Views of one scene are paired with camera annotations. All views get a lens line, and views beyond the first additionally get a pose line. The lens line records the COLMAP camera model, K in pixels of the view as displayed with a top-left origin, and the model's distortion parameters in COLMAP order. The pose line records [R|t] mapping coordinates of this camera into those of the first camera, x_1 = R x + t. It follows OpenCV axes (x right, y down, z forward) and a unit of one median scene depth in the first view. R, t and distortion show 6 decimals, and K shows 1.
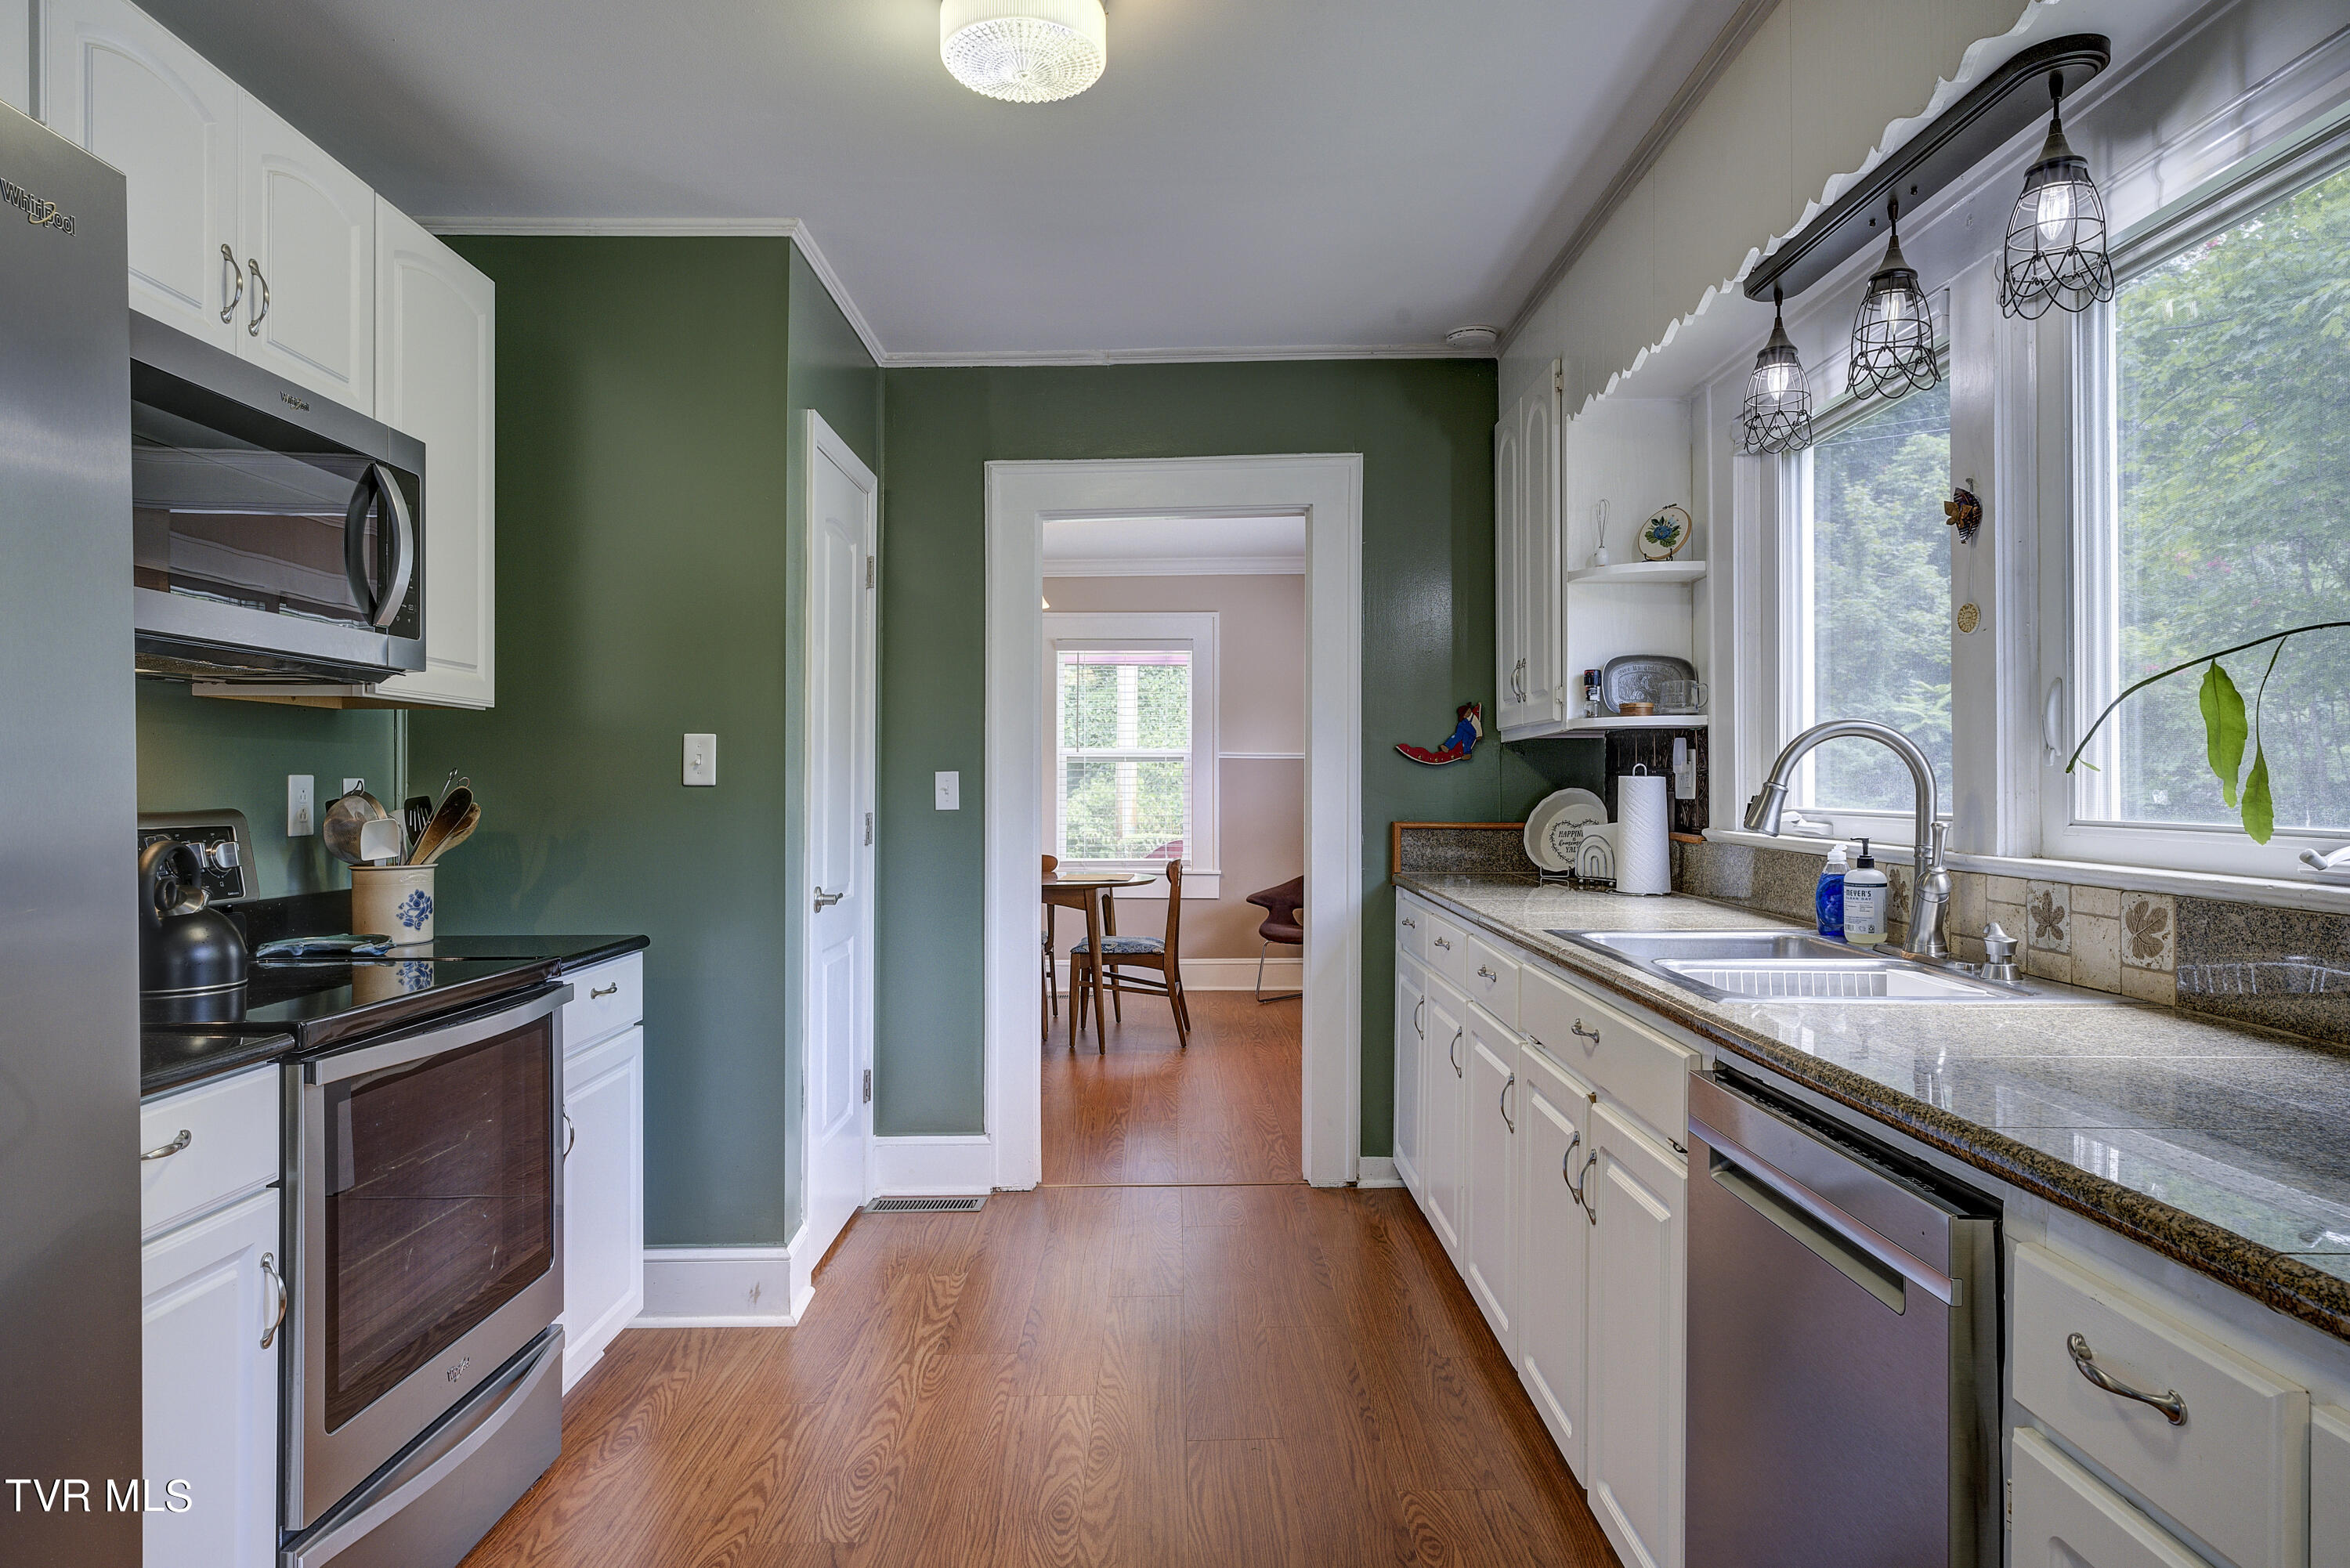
lens RADIAL K [[1422.3, 0, 1176.8], [0, 1422.3, 783.3], [0, 0, 1]] dist [0.007373, 0.000913]
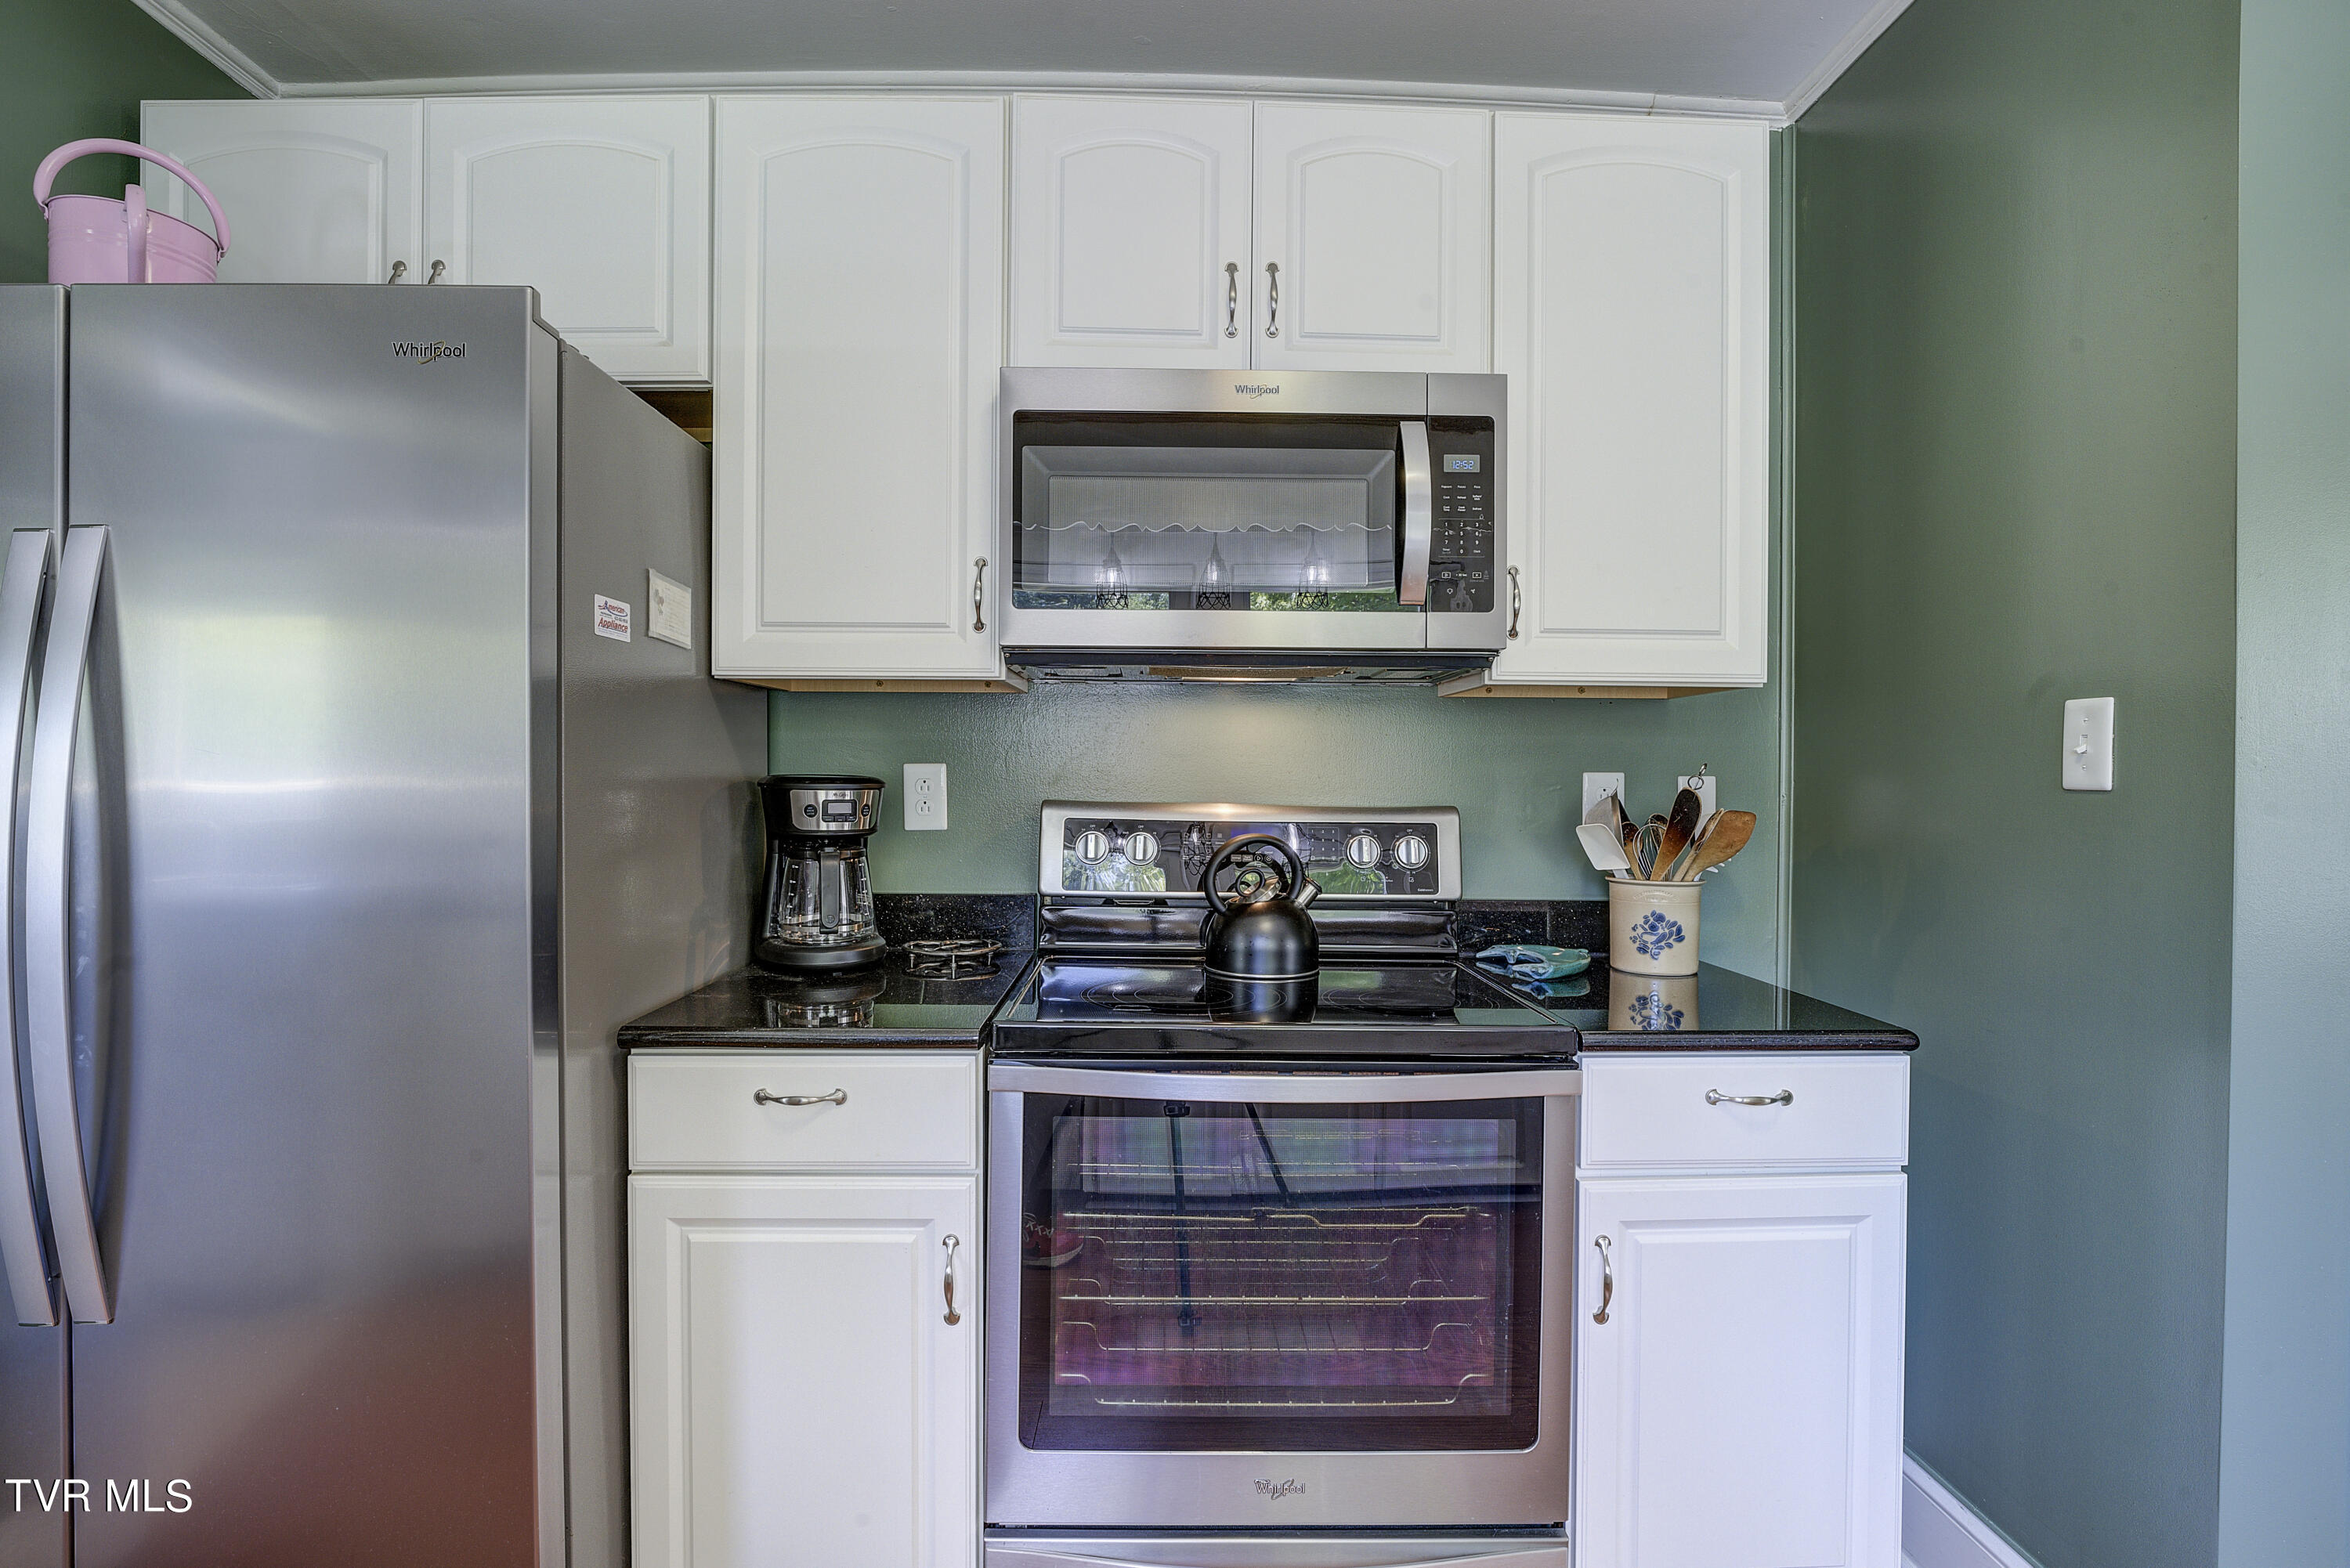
lens RADIAL K [[1125.2, 0, 1176.0], [0, 1125.2, 779.3], [0, 0, 1]] dist [-0.004016, -0.000201]
pose [[0.024854, 0.007130, -0.999666, 0.115720], [-0.002301, 0.999972, 0.007075, -0.005939], [0.999688, 0.002125, 0.024869, 0.712495]]
